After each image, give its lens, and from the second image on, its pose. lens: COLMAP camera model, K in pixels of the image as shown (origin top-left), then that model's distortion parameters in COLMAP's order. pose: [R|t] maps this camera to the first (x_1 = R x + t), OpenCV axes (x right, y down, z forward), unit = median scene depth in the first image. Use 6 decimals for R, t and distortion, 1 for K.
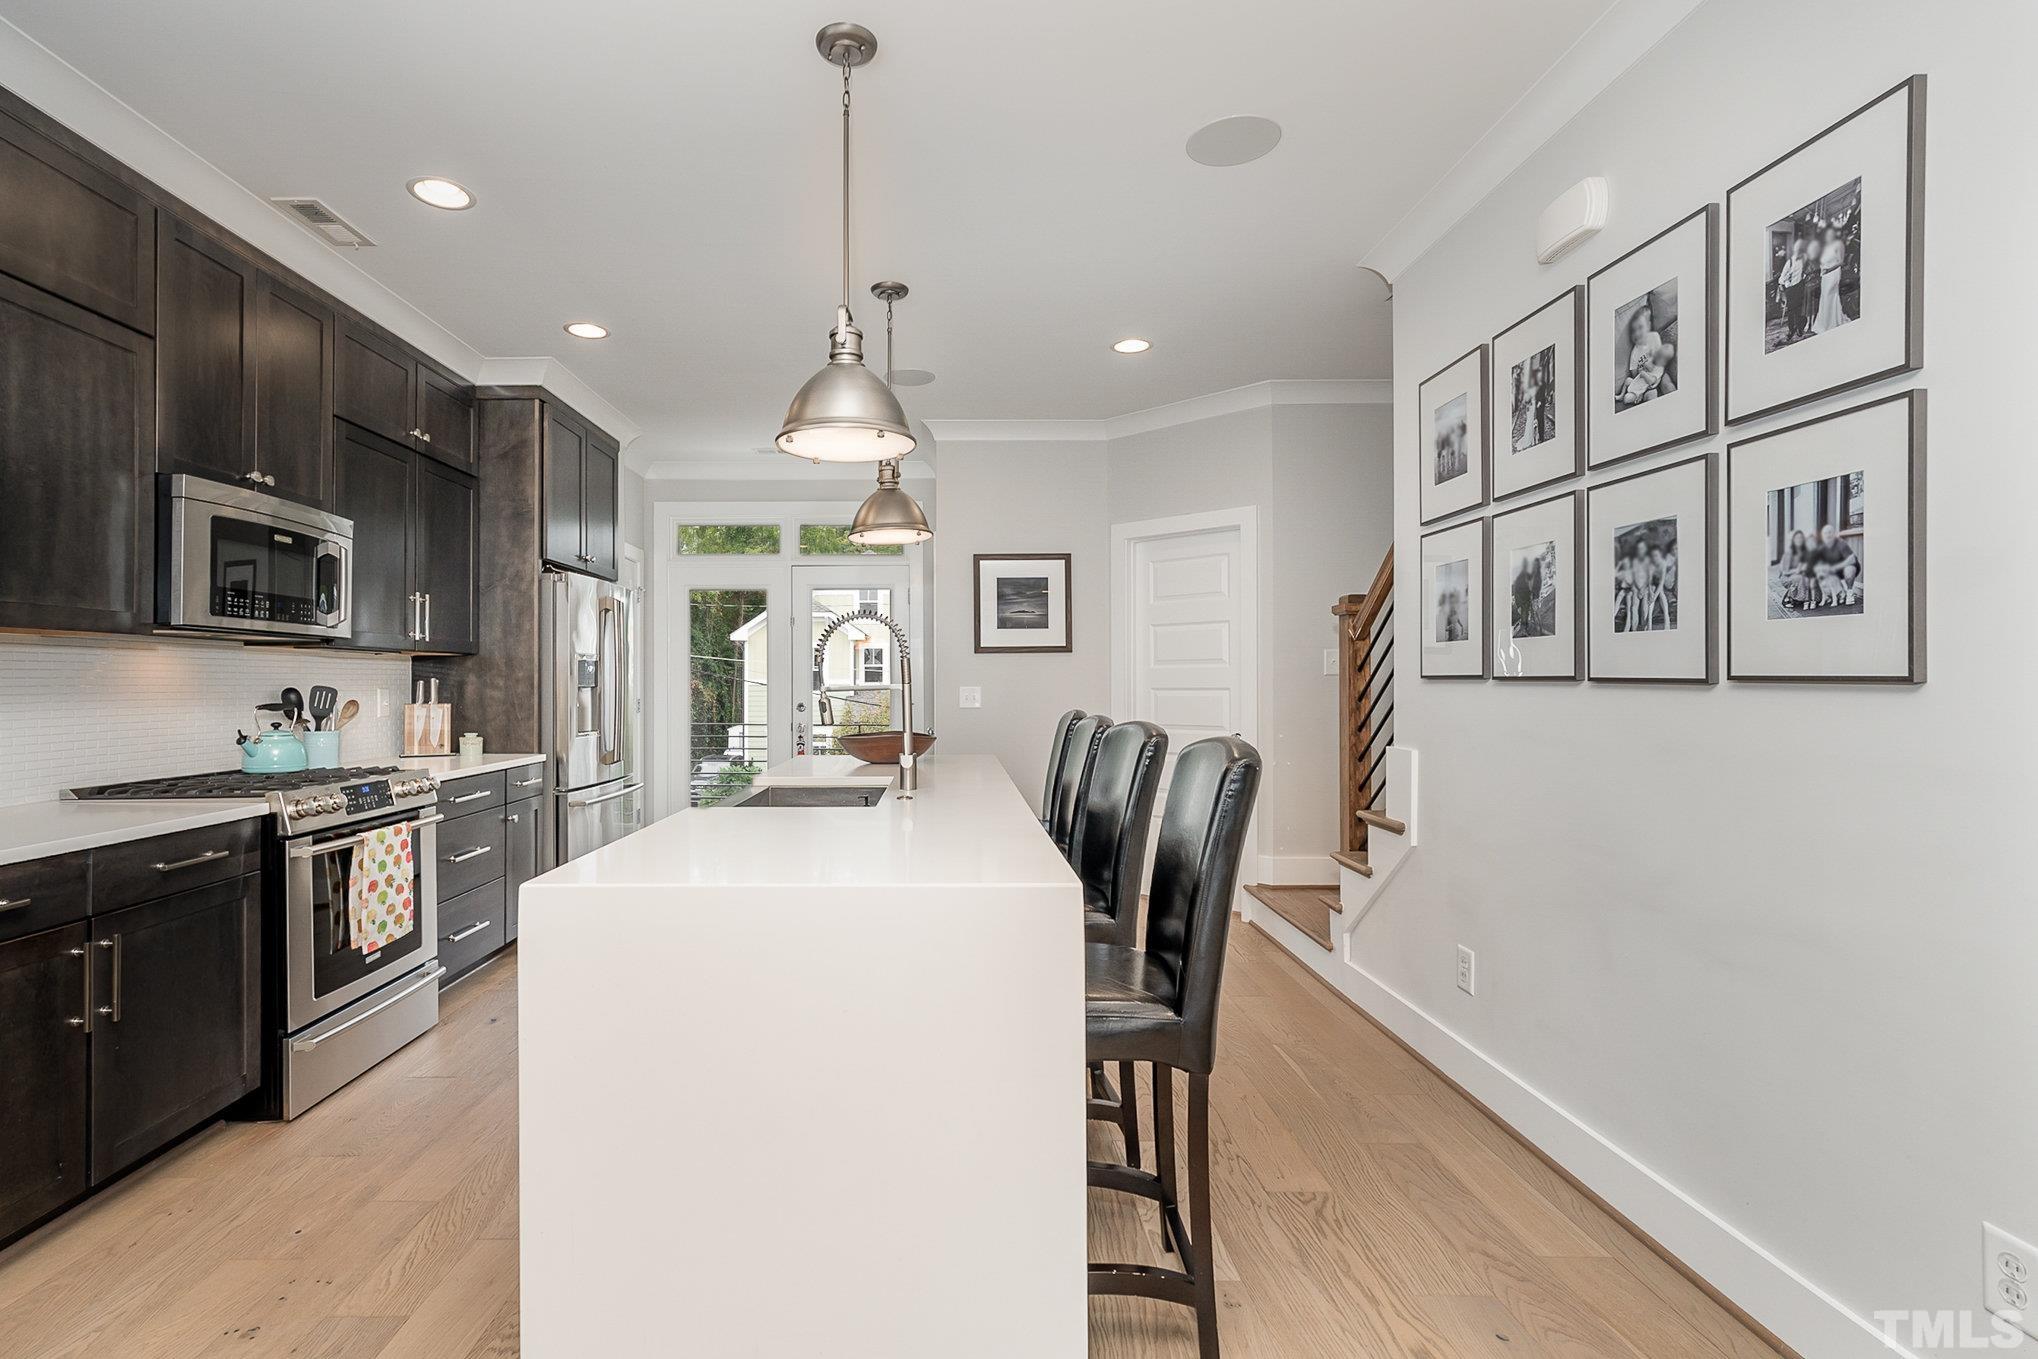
lens RADIAL K [[999.6, 0, 1018.0], [0, 999.6, 679.5], [0, 0, 1]] dist [-0.009372, 0.004424]
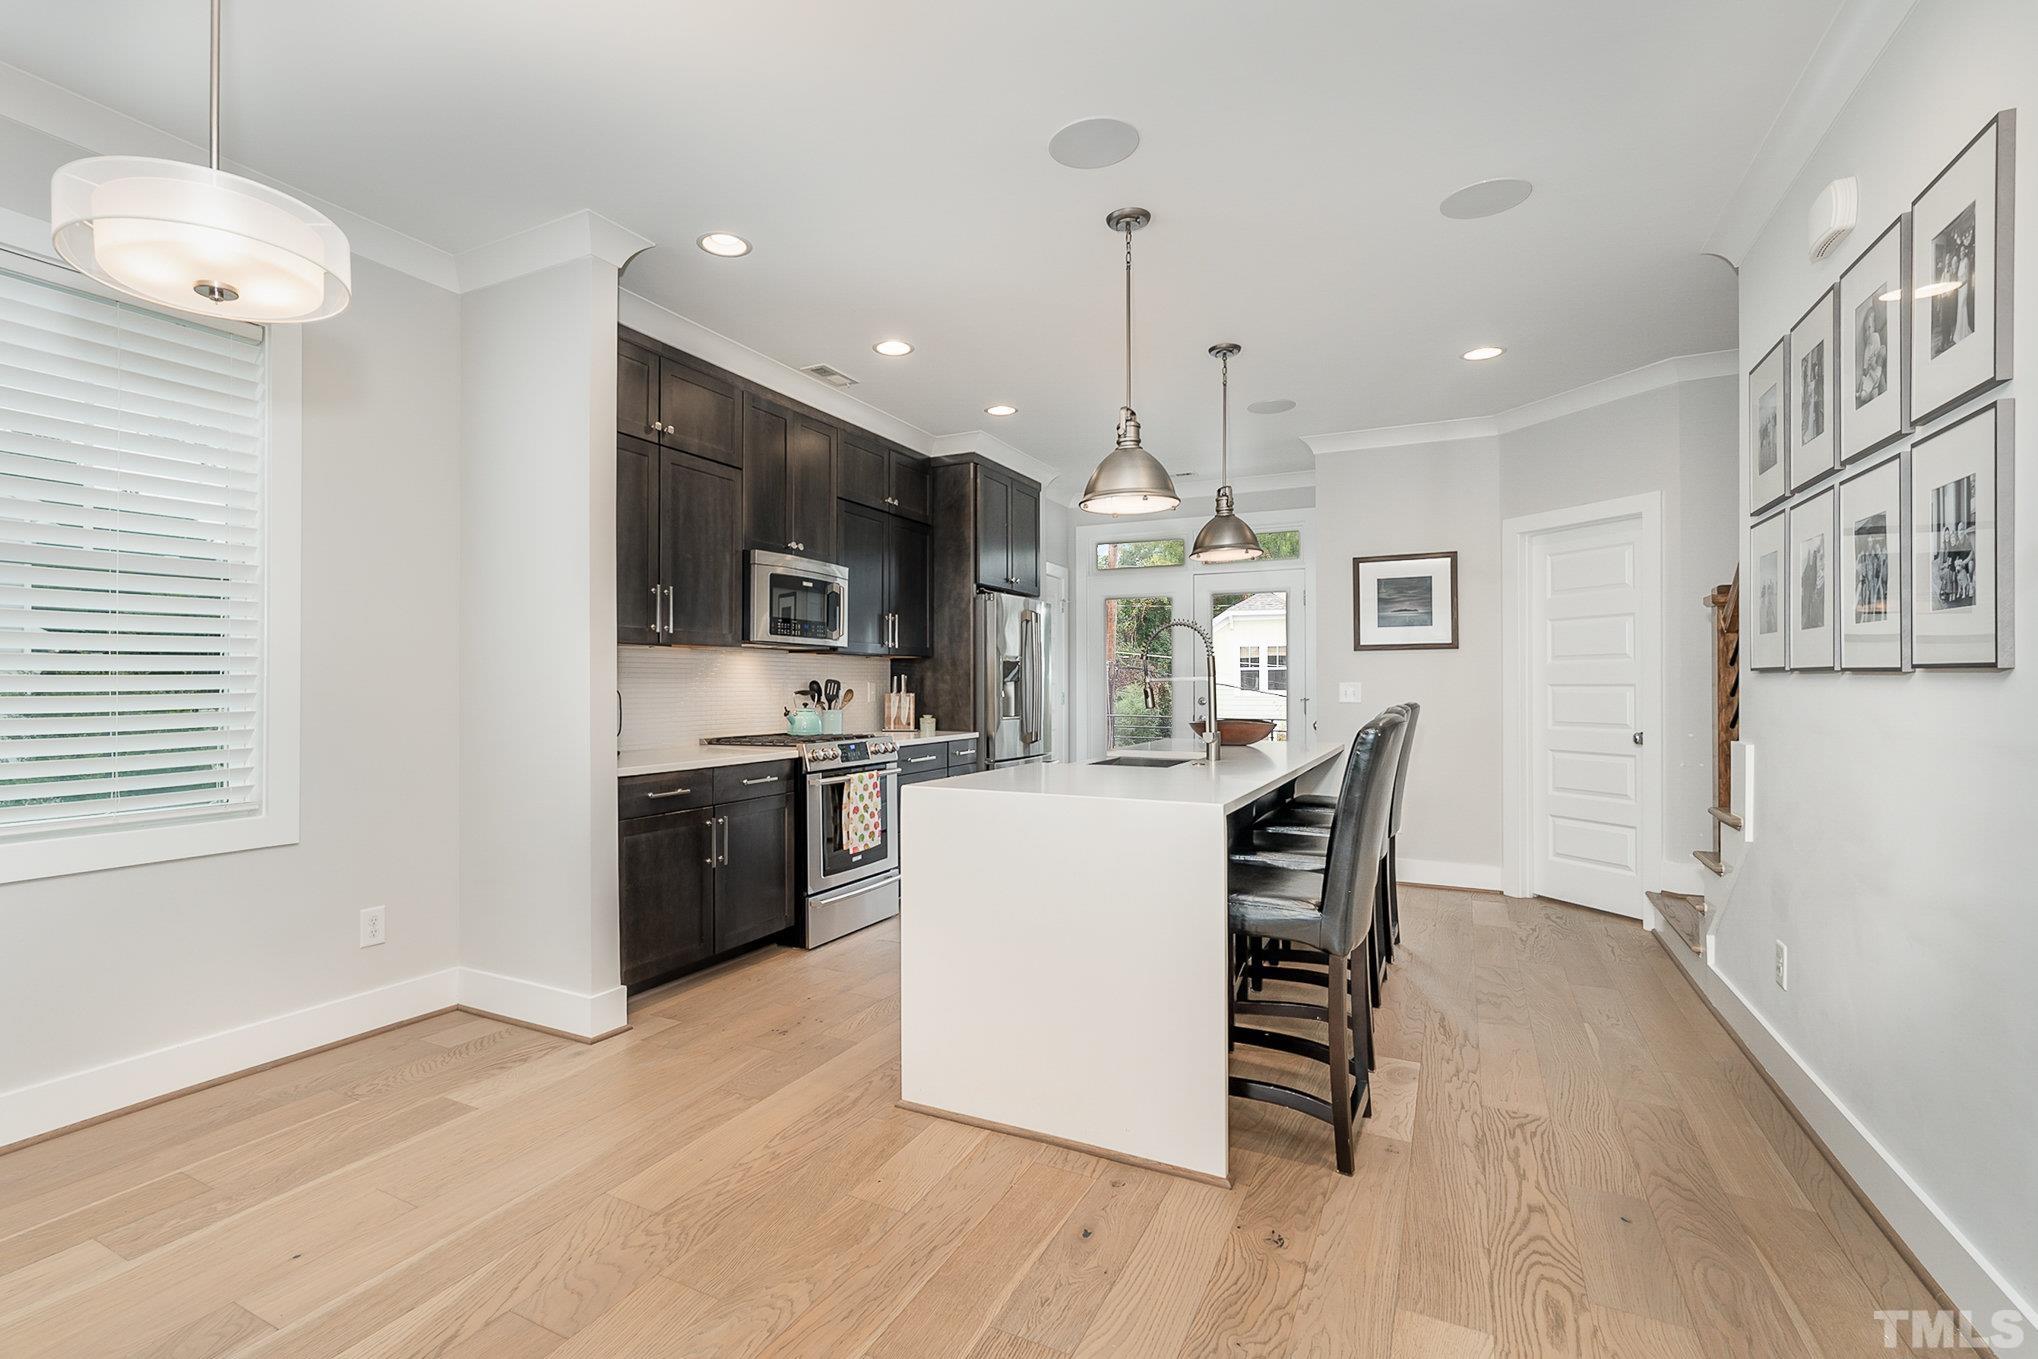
lens RADIAL K [[999.6, 0, 1019.1], [0, 999.6, 680.7], [0, 0, 1]] dist [-0.009372, 0.004424]
pose [[0.901197, -0.000916, -0.433408, 0.231826], [0.001781, 0.999997, 0.001589, 0.007401], [0.433405, -0.002204, 0.901196, -0.259406]]
